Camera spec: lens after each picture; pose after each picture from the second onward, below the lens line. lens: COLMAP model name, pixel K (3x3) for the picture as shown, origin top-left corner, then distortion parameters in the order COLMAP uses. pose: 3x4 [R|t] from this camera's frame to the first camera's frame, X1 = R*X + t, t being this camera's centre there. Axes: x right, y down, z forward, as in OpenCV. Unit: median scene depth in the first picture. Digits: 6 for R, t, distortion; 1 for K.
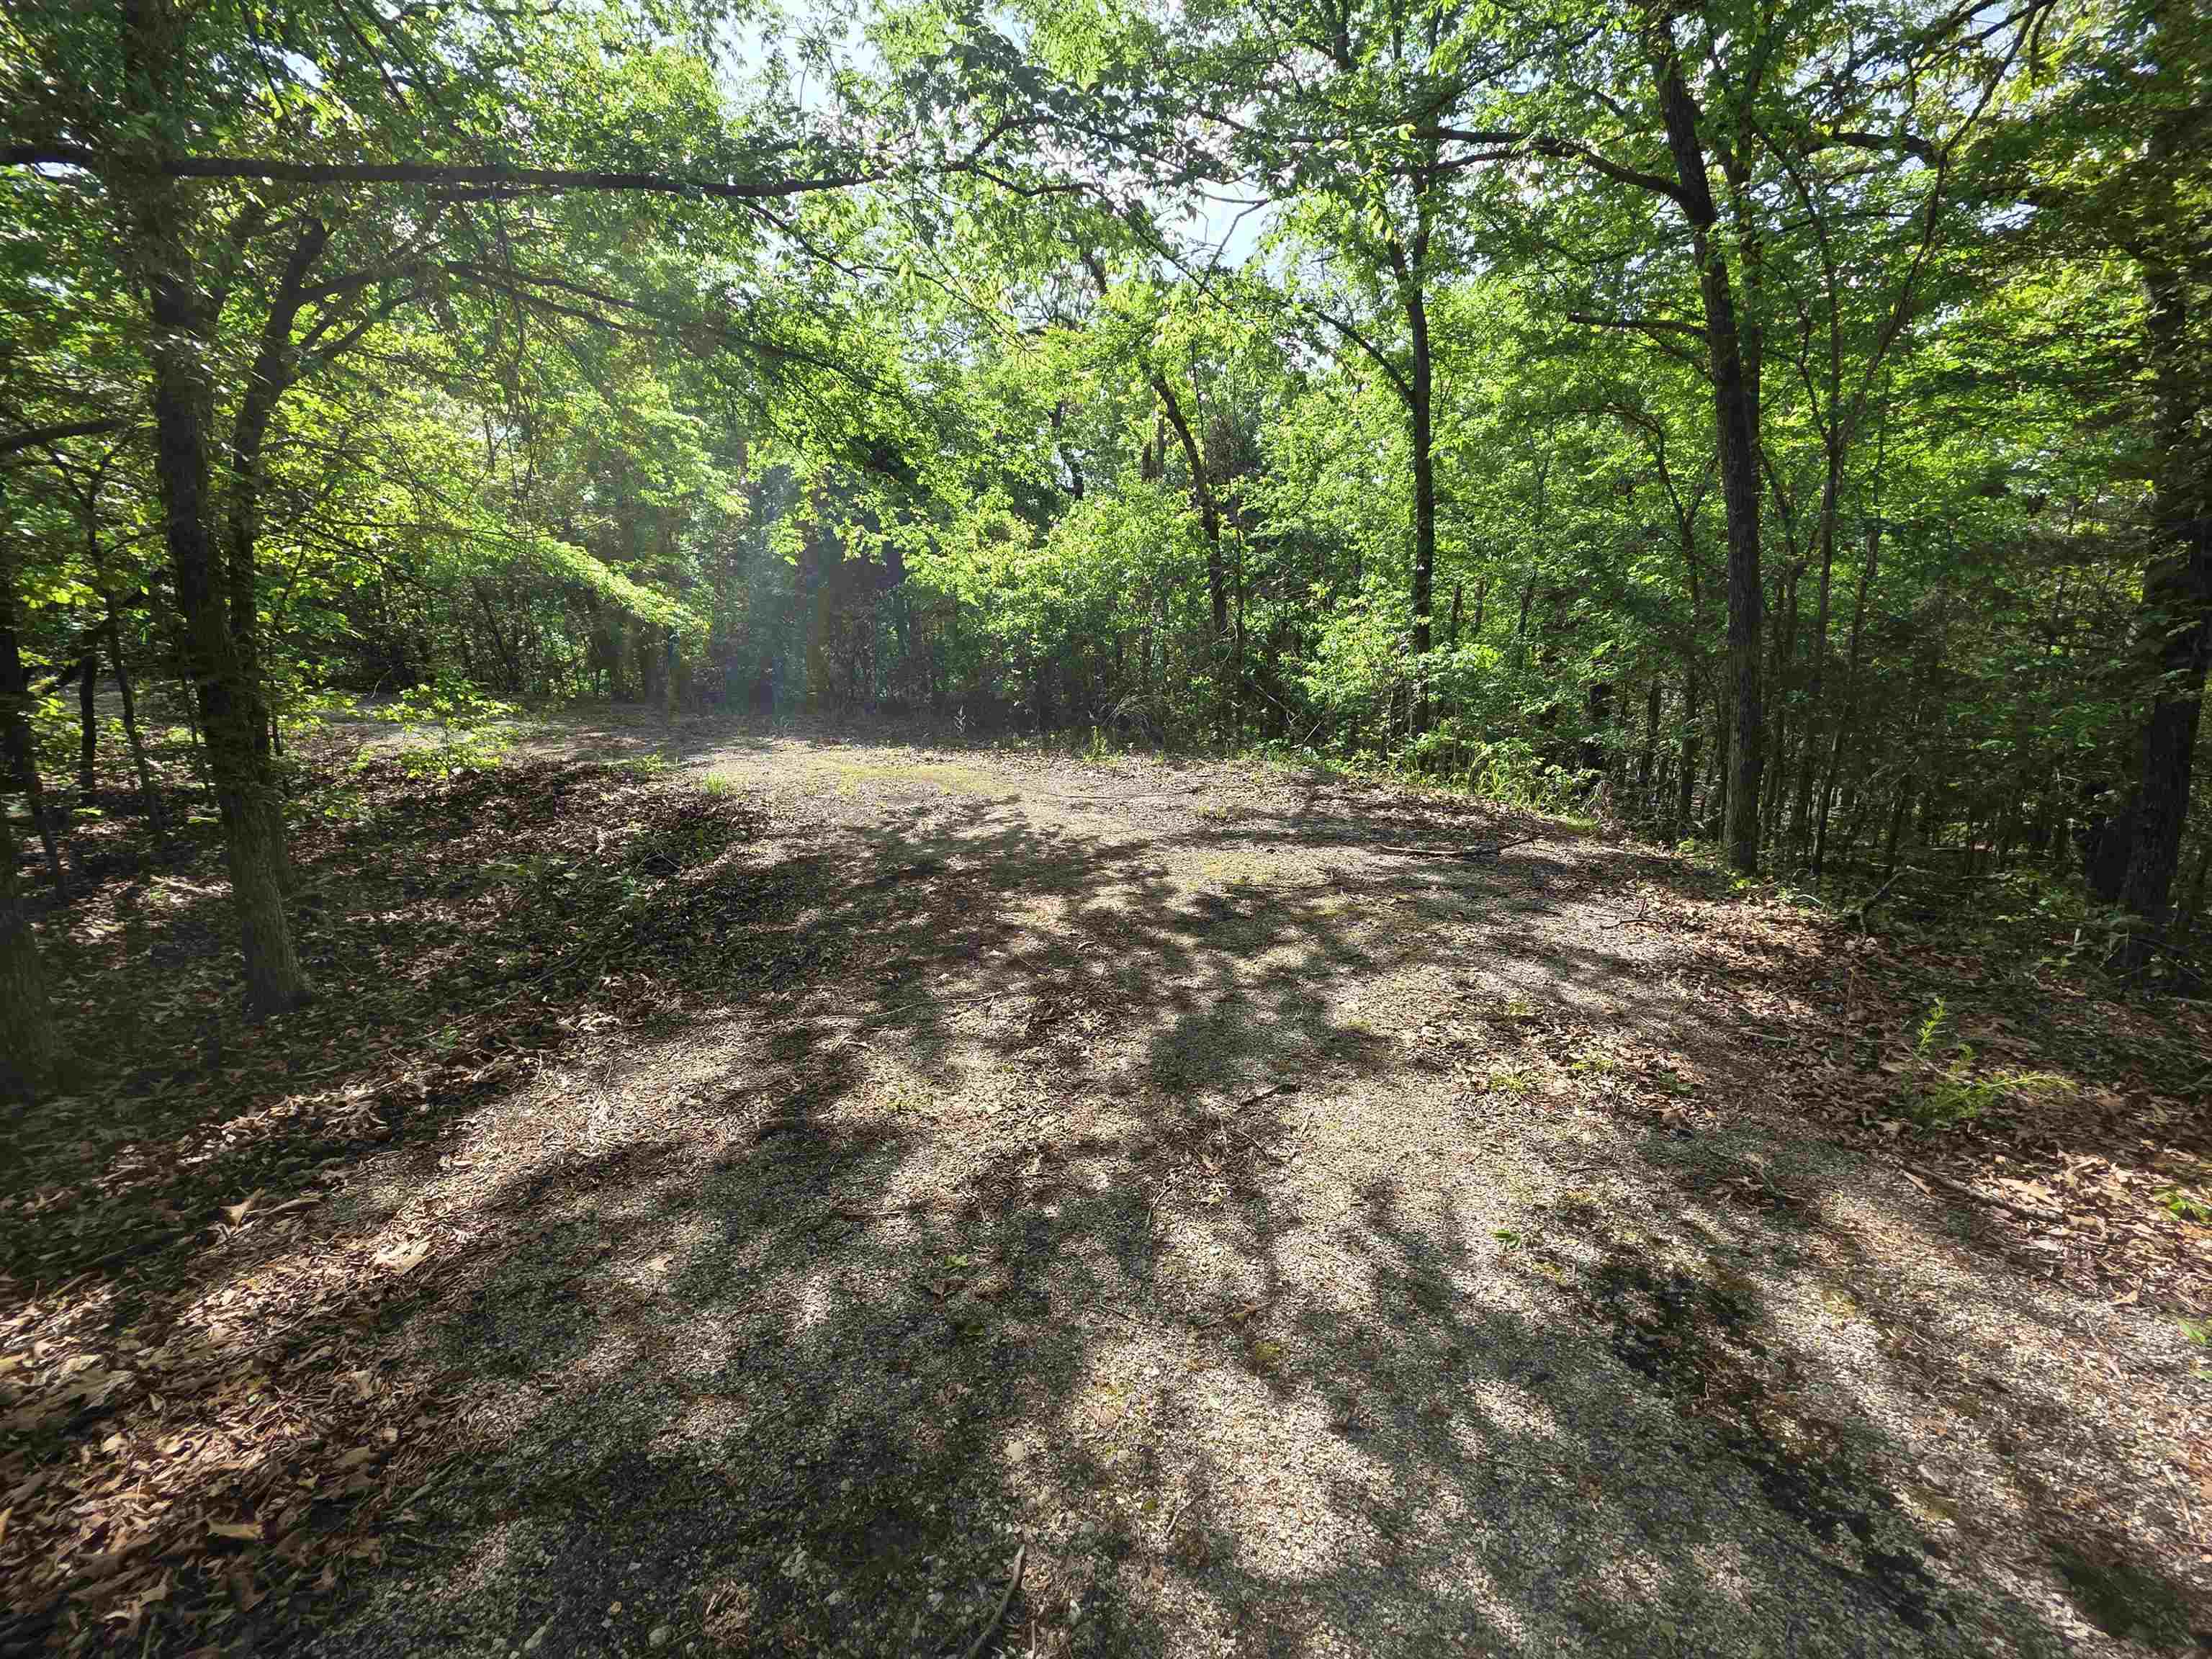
lens RADIAL K [[877.5, 0, 1109.6], [0, 877.5, 836.8], [0, 0, 1]] dist [0.001303, 0.001015]
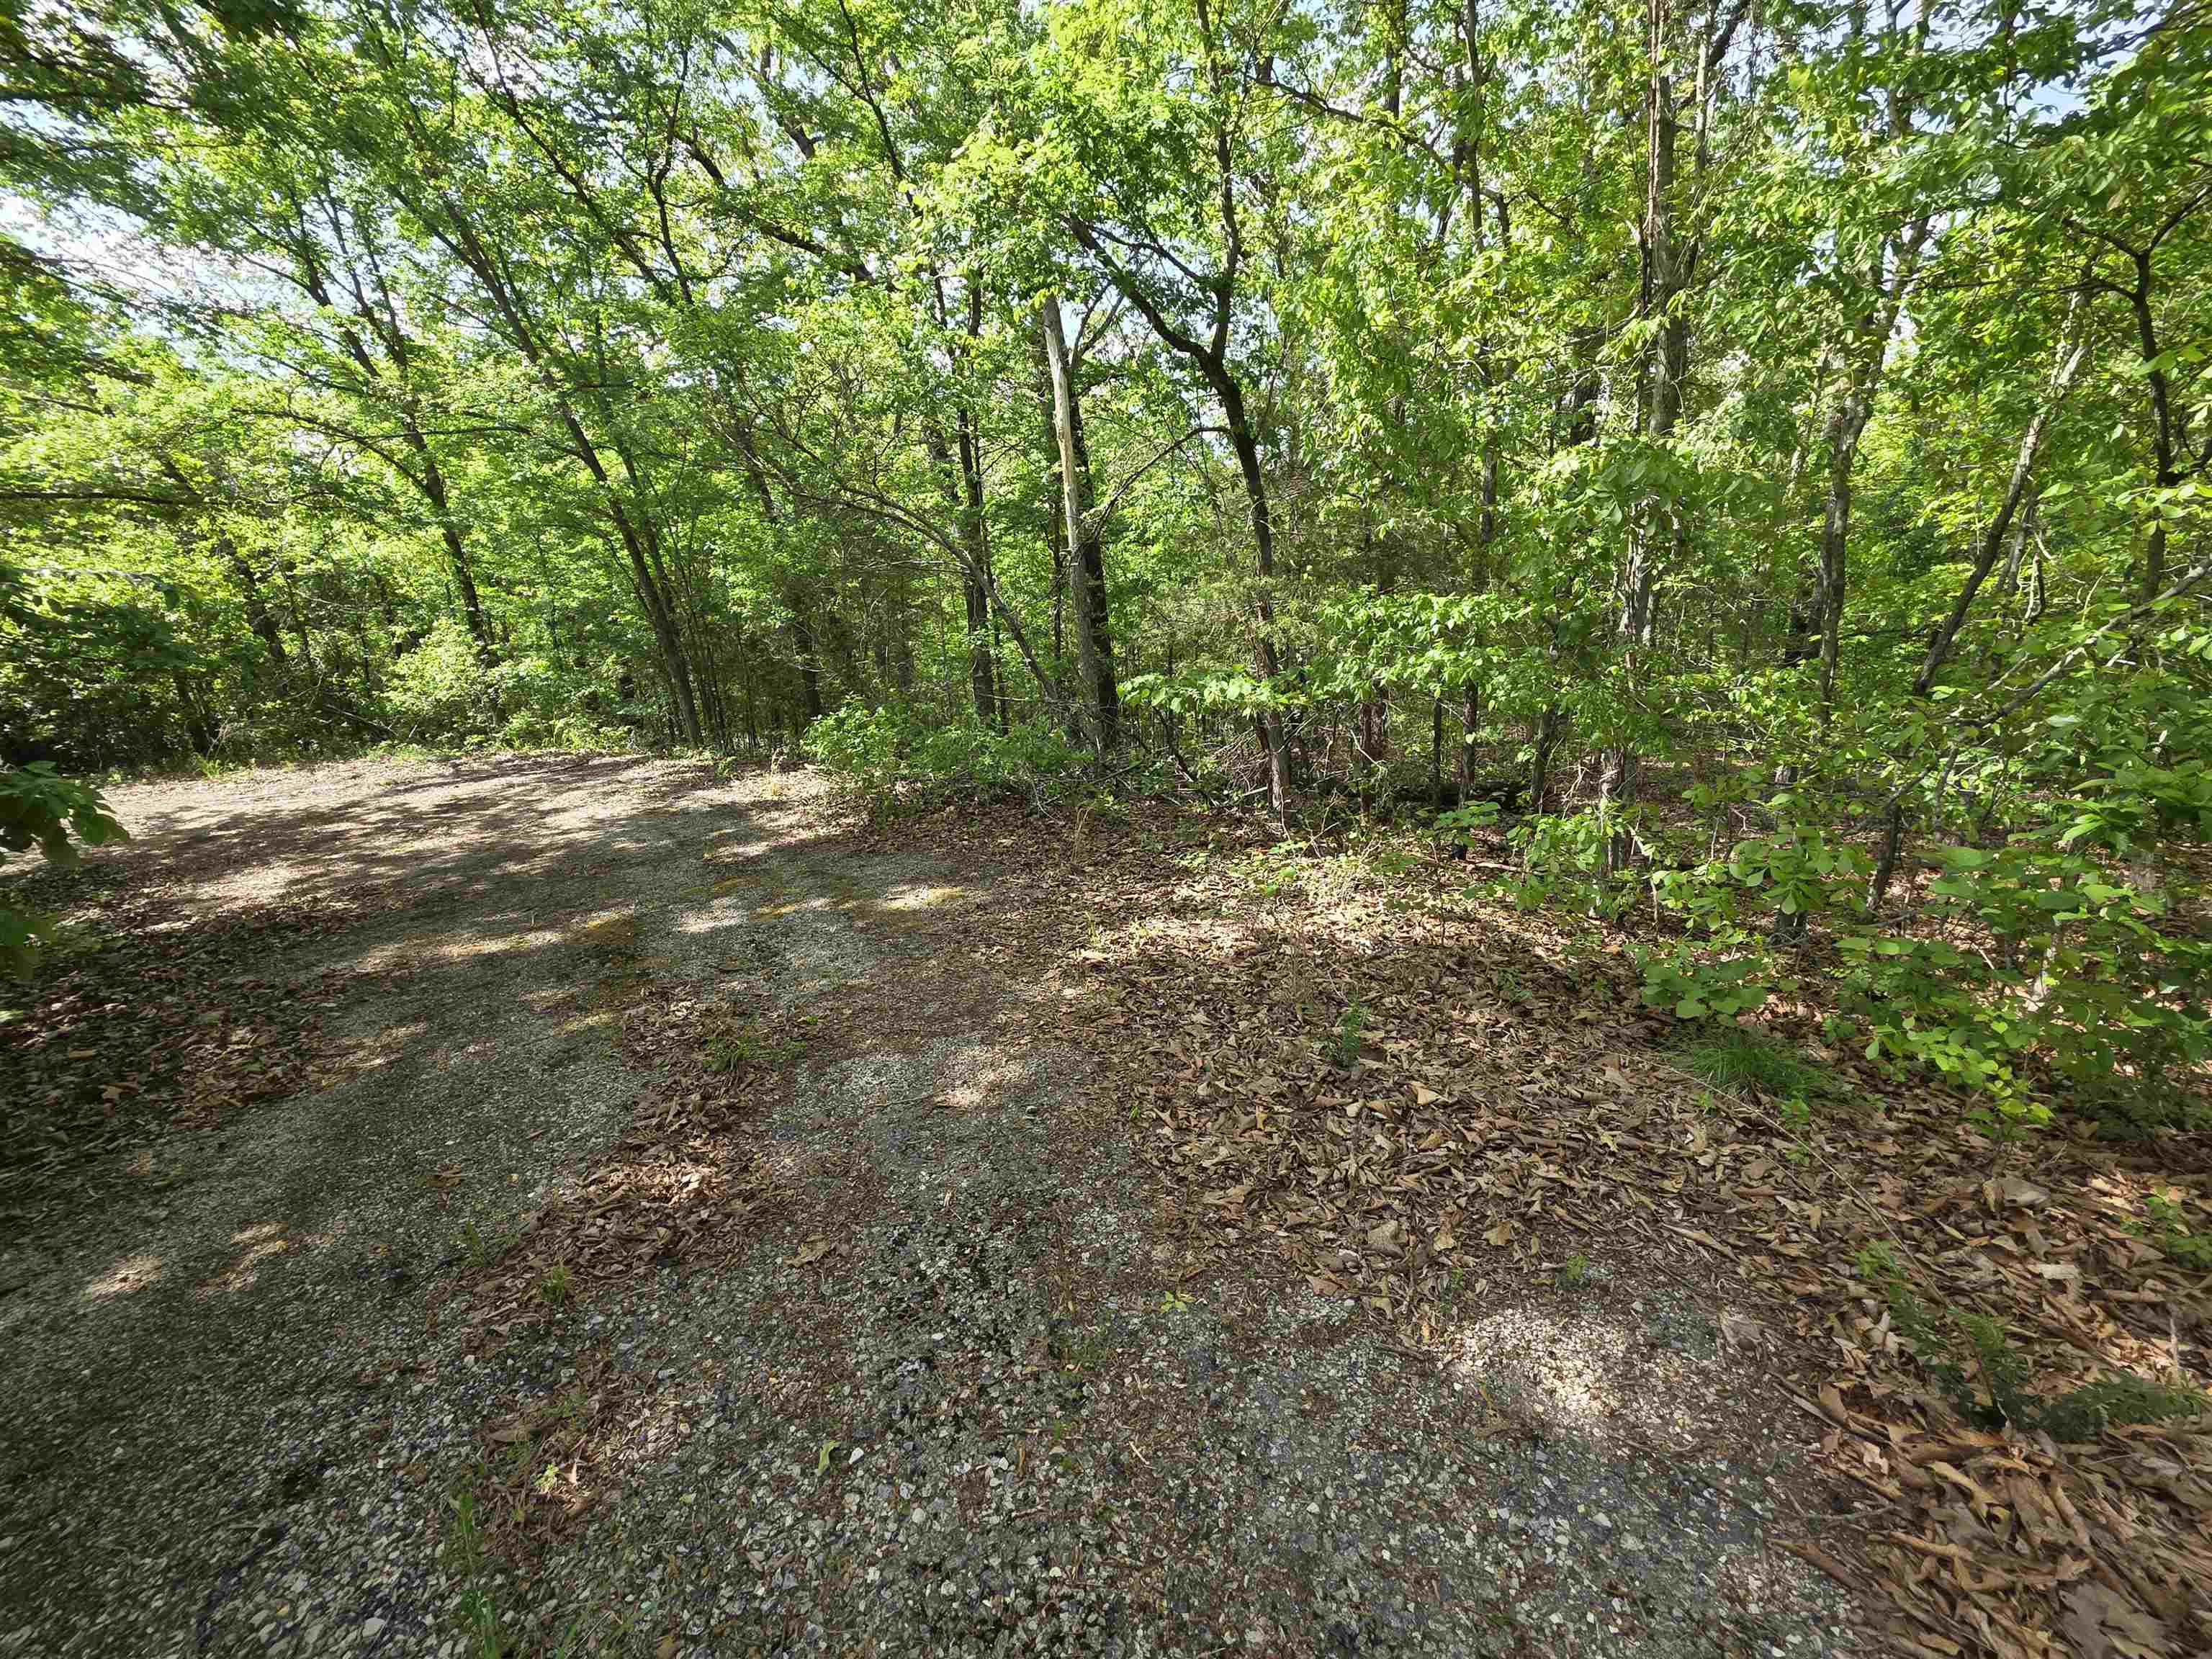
lens RADIAL K [[877.5, 0, 1109.6], [0, 877.5, 836.8], [0, 0, 1]] dist [0.001303, 0.001015]
pose [[0.544658, -0.245912, 0.801795, -0.334127], [0.233778, 0.962668, 0.136447, 0.104036], [-0.805416, 0.113126, 0.581813, -0.663432]]
